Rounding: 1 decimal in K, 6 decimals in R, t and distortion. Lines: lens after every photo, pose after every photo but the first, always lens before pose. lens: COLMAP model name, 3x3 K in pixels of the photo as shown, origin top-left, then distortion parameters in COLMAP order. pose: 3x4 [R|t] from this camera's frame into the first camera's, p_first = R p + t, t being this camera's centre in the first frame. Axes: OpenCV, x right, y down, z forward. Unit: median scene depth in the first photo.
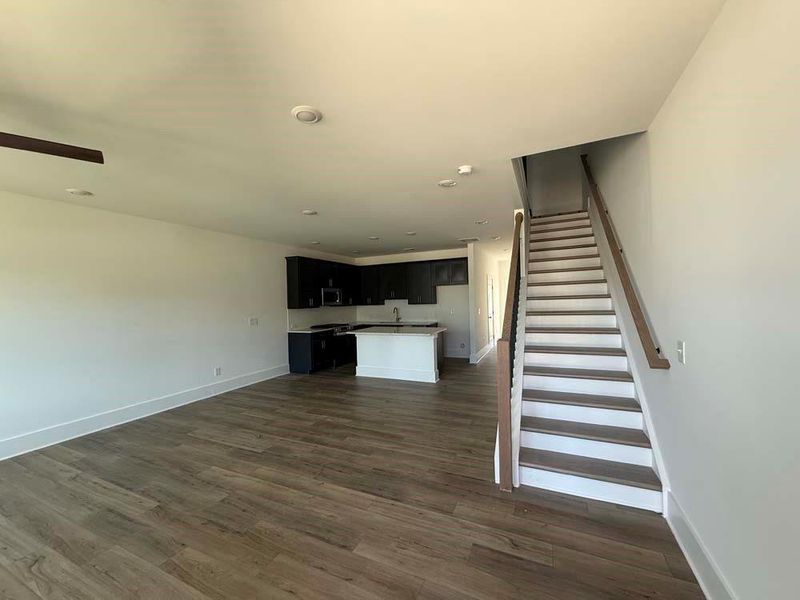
lens RADIAL K [[319.2, 0, 396.7], [0, 319.2, 300.0], [0, 0, 1]] dist [0.000578, 0.000476]
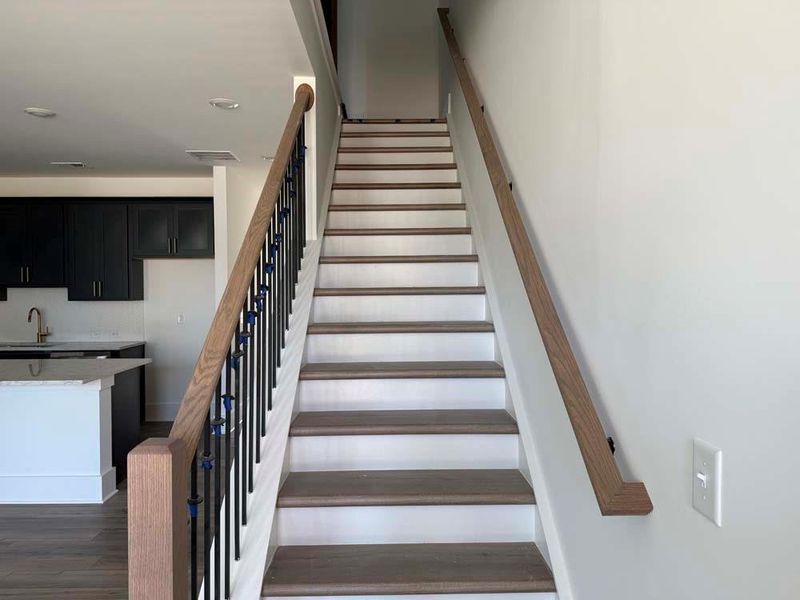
lens RADIAL K [[560.9, 0, 398.2], [0, 560.9, 305.1], [0, 0, 1]] dist [0.053340, -0.069180]
pose [[0.896502, 0.013405, 0.442838, 0.174151], [-0.022457, 0.999632, 0.015204, -0.000911], [-0.442471, -0.023576, 0.896473, 0.286976]]
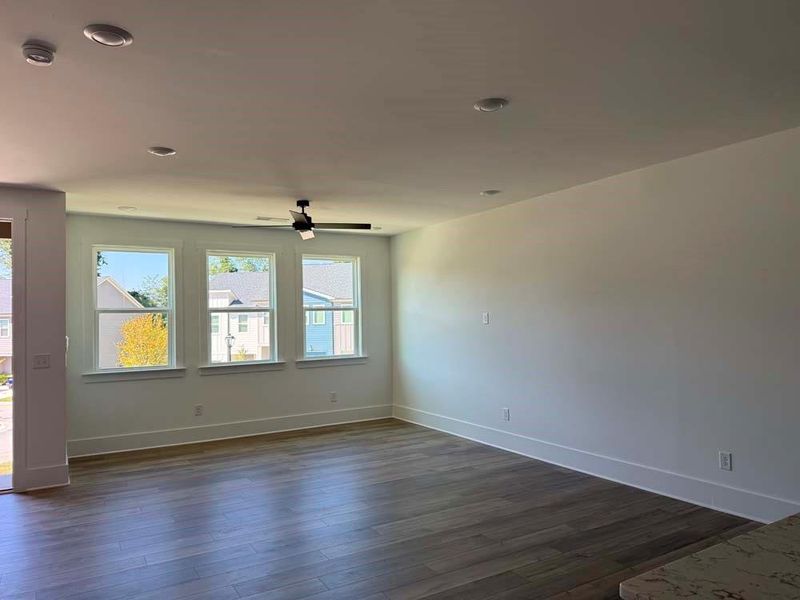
lens RADIAL K [[562.3, 0, 400.0], [0, 562.3, 300.0], [0, 0, 1]] dist [0.053077, -0.069675]
pose [[-0.550067, 0.017330, -0.834941, 0.433769], [0.031527, 0.999503, -0.000025, -0.021500], [0.834525, -0.026337, -0.550340, 1.308945]]
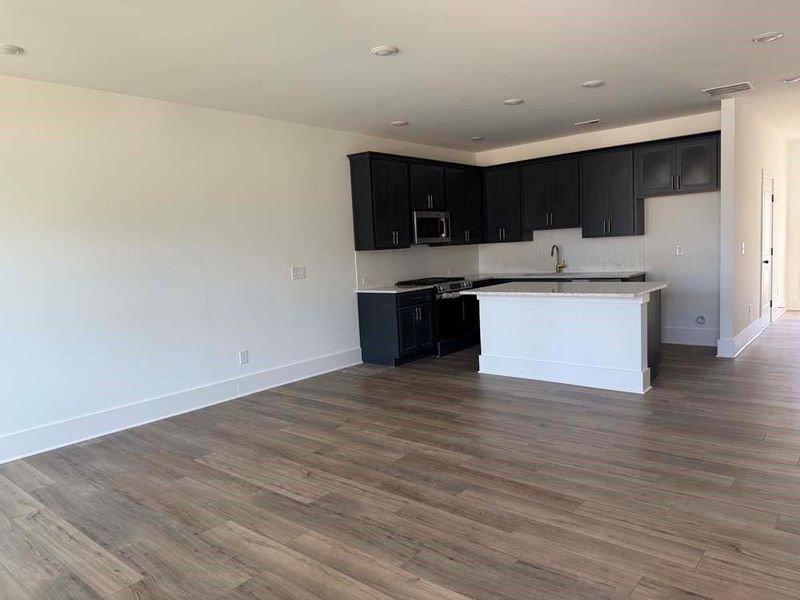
lens RADIAL K [[560.9, 0, 398.2], [0, 560.9, 305.1], [0, 0, 1]] dist [0.053340, -0.069180]
pose [[0.965128, 0.006161, -0.261704, -0.018055], [0.023729, 0.993548, 0.110900, 0.024848], [0.260699, -0.113243, 0.958755, 0.108518]]
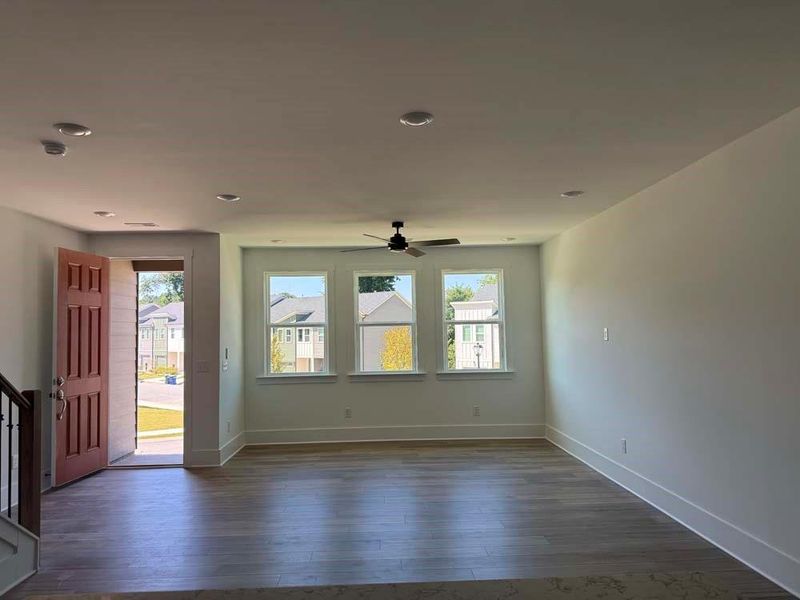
lens RADIAL K [[560.9, 0, 398.2], [0, 560.9, 305.1], [0, 0, 1]] dist [0.053340, -0.069180]
pose [[-0.885081, 0.027083, -0.464649, 0.094183], [0.043772, 0.998725, -0.025164, -0.020842], [0.463374, -0.042611, -0.885137, 1.626937]]
